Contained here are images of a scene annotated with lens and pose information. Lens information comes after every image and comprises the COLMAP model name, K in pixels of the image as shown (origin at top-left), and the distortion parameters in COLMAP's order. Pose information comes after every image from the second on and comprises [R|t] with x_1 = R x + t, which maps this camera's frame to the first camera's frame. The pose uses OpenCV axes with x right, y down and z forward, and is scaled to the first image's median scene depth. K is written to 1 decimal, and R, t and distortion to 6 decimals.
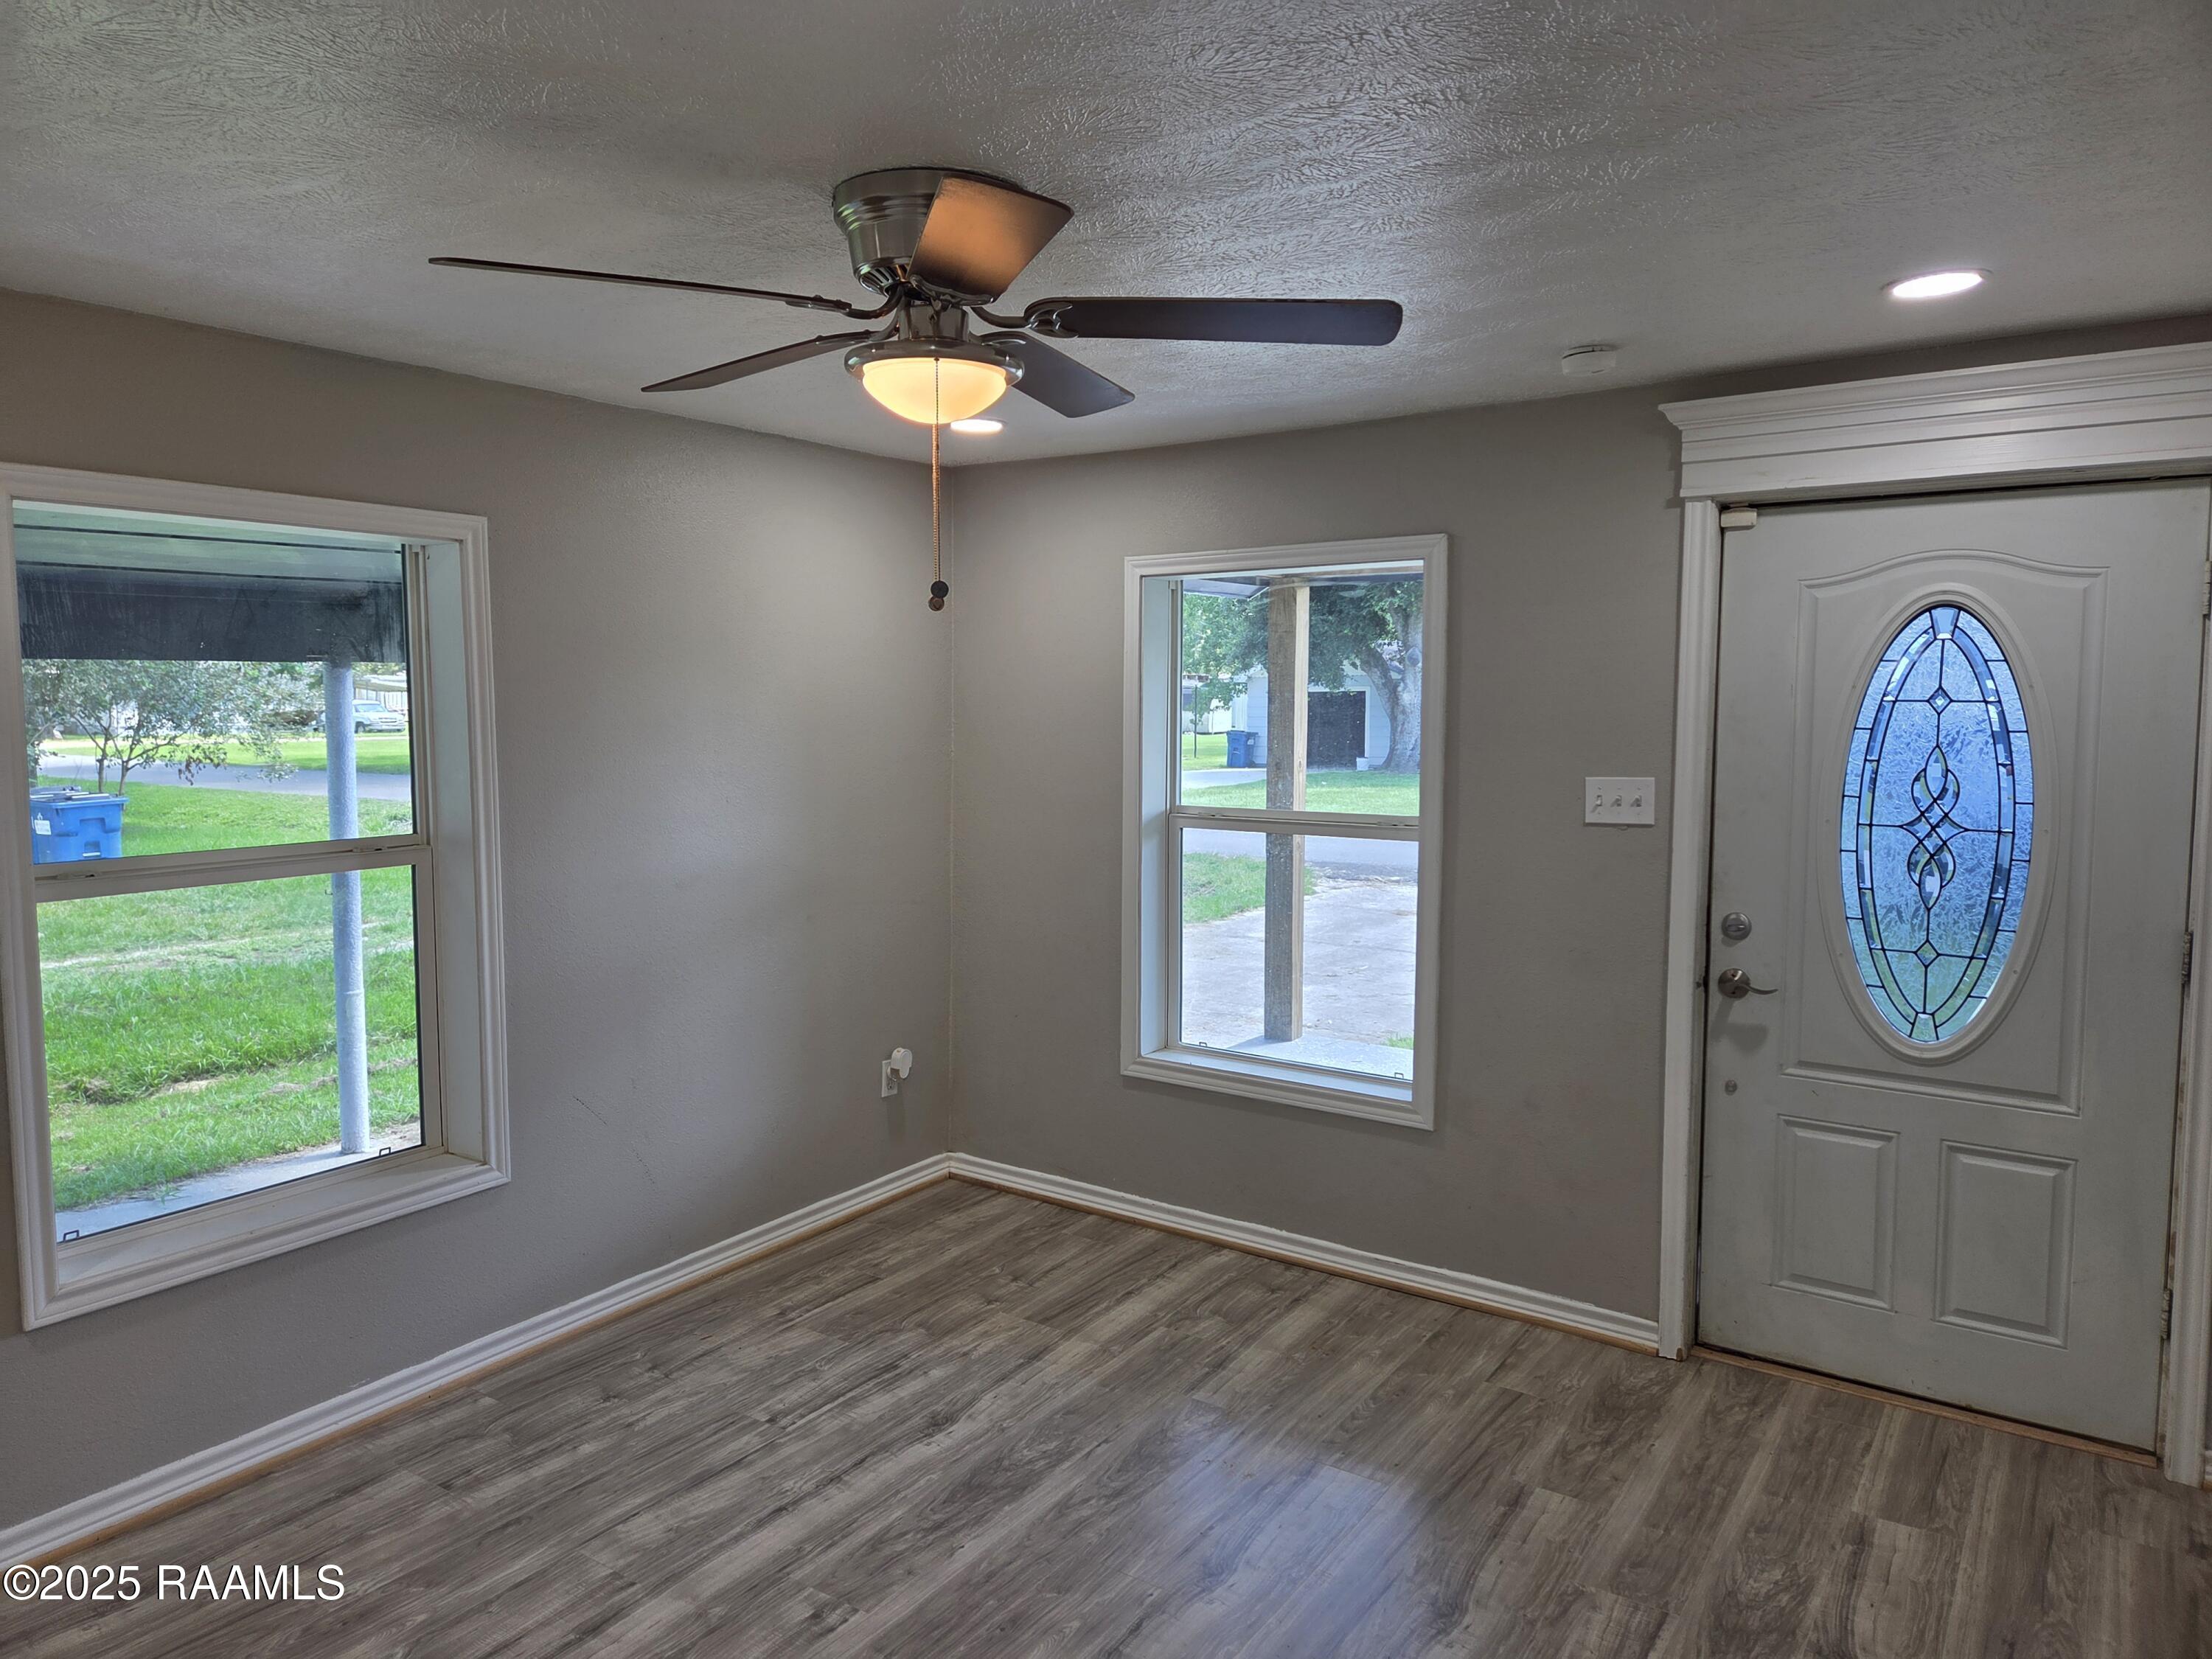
lens RADIAL K [[1477.3, 0, 1115.6], [0, 1477.3, 822.6], [0, 0, 1]] dist [0.069078, -0.067425]
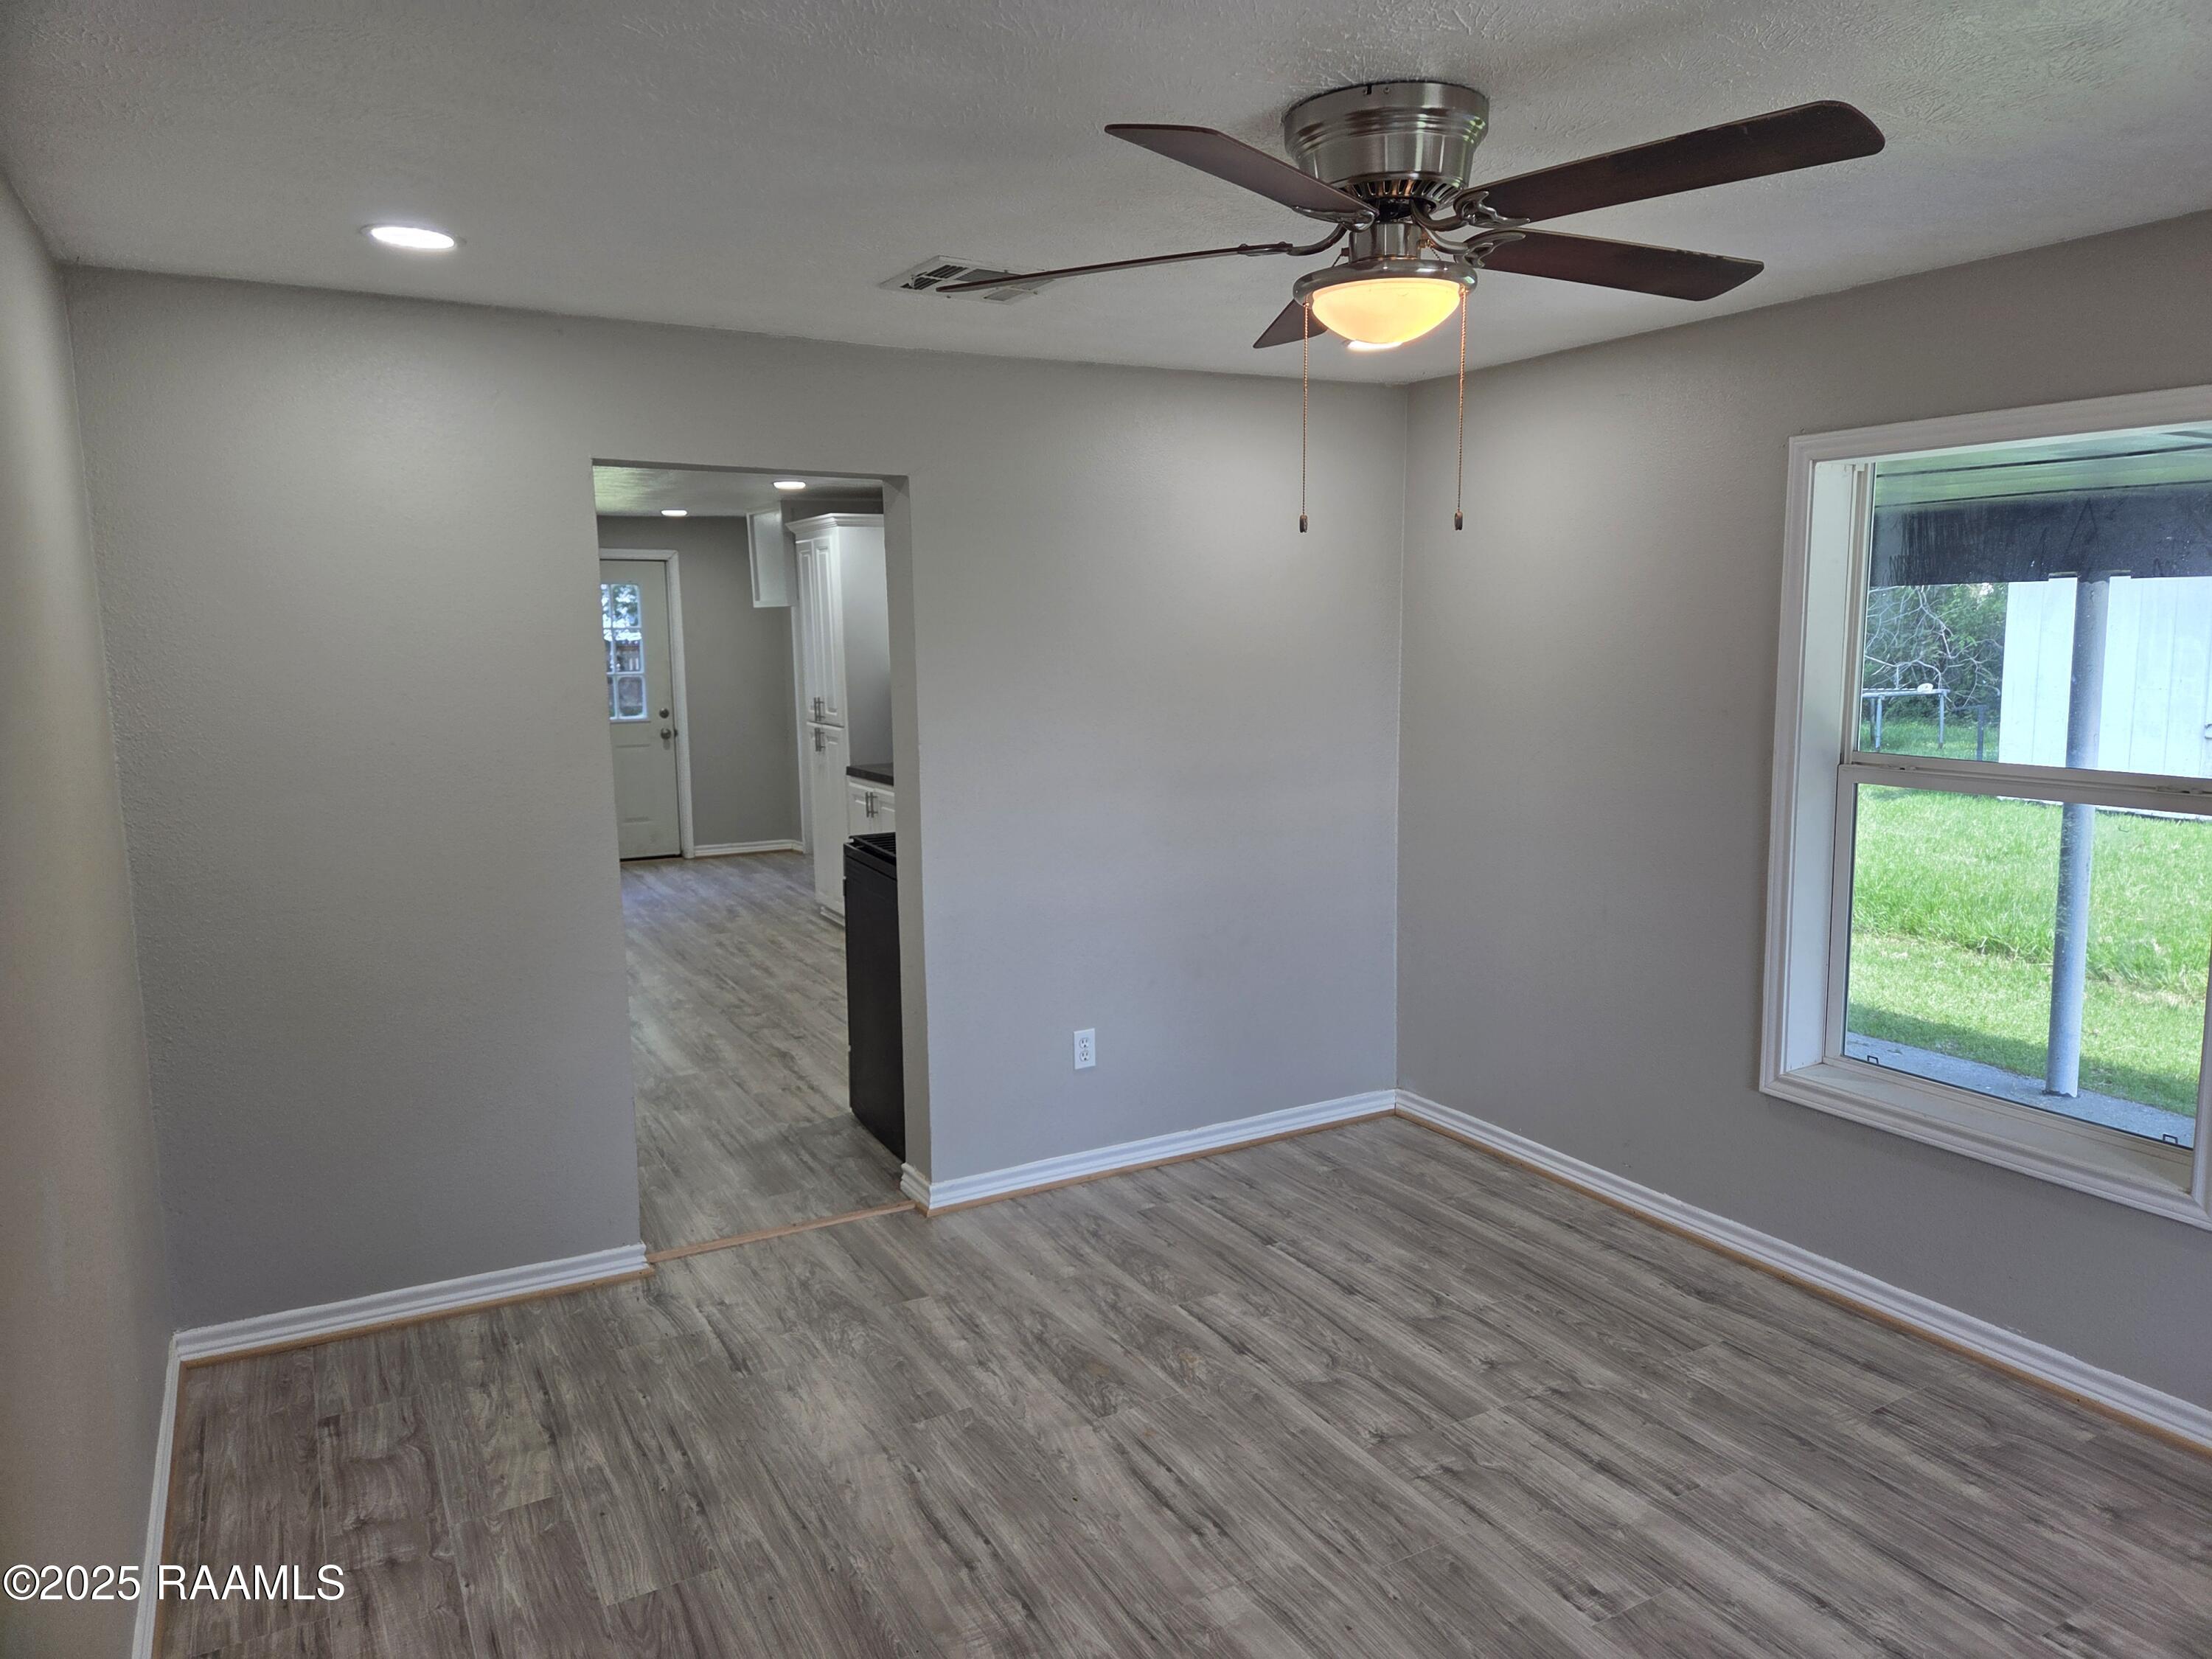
lens RADIAL K [[1477.3, 0, 1115.6], [0, 1477.3, 822.6], [0, 0, 1]] dist [0.069078, -0.067425]
pose [[-0.444348, 0.128570, -0.886580, 0.600785], [-0.071747, 0.981362, 0.178274, -0.082220], [0.892977, 0.142825, -0.426842, 0.894266]]
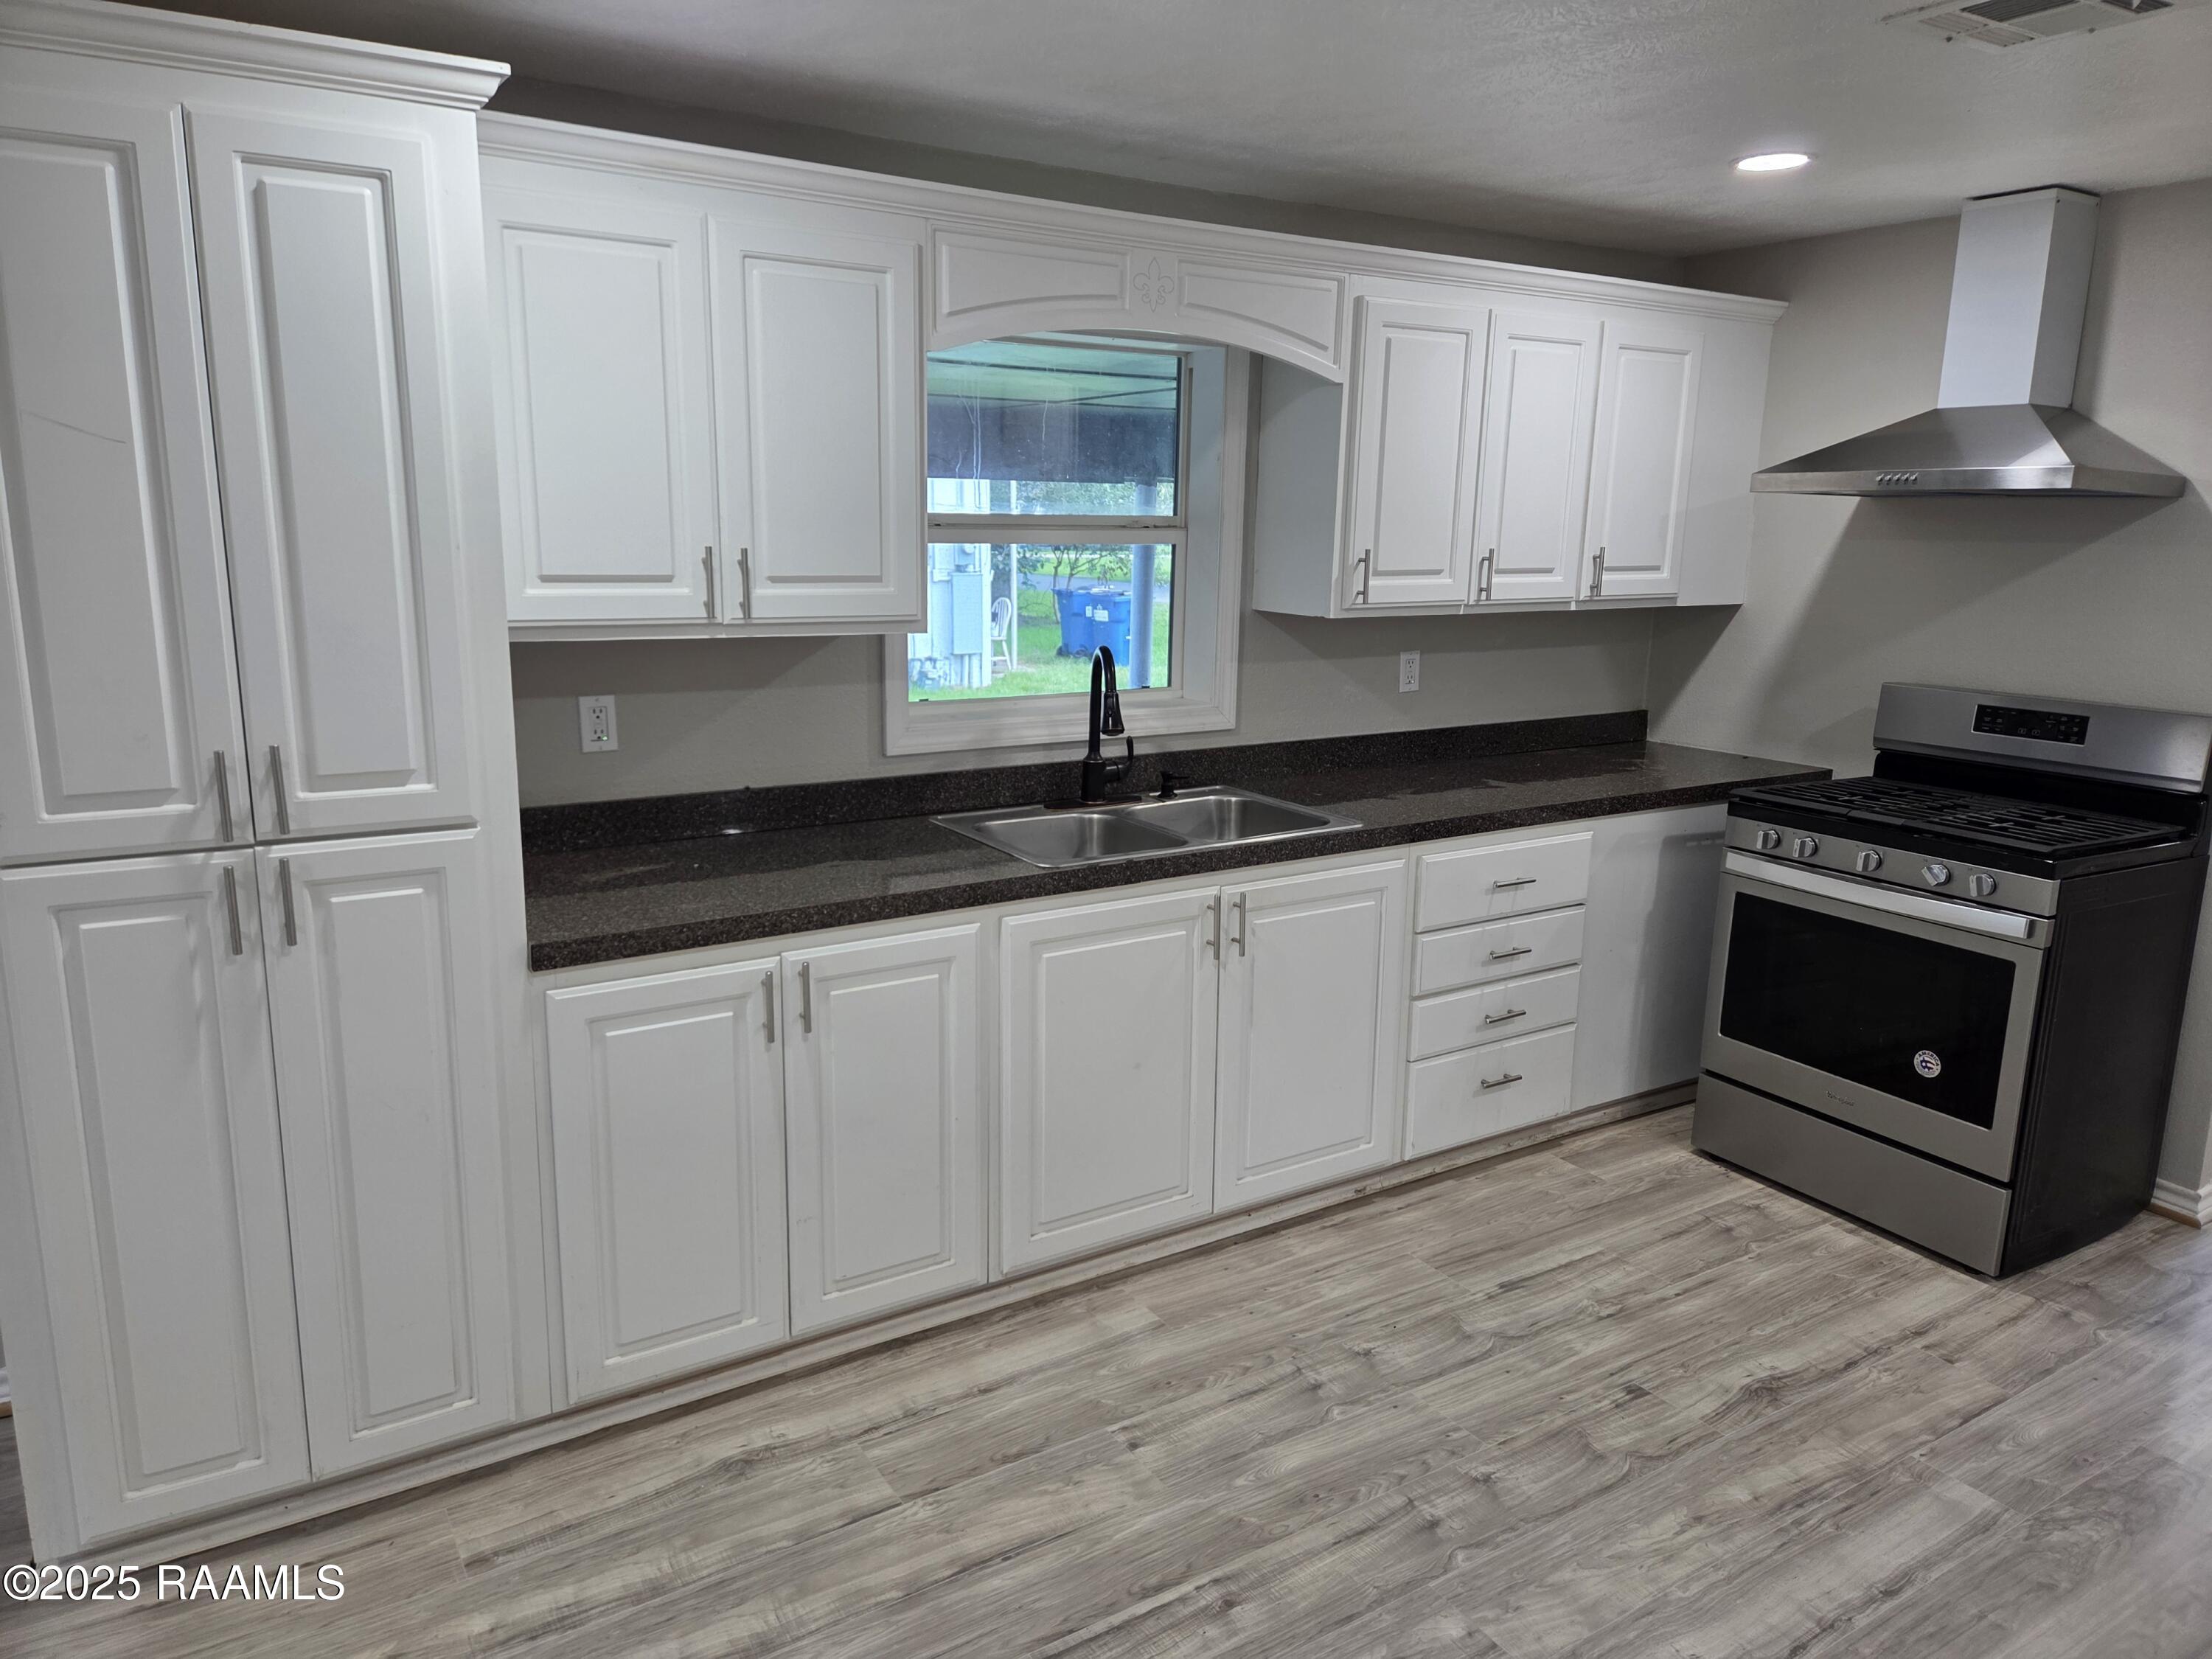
lens RADIAL K [[1477.3, 0, 1115.6], [0, 1477.3, 822.6], [0, 0, 1]] dist [0.069078, -0.067425]
pose [[0.919262, 0.094503, -0.382134, -0.800636], [-0.052578, 0.991534, 0.118728, 0.123543], [0.390119, -0.089050, 0.916448, -1.088538]]
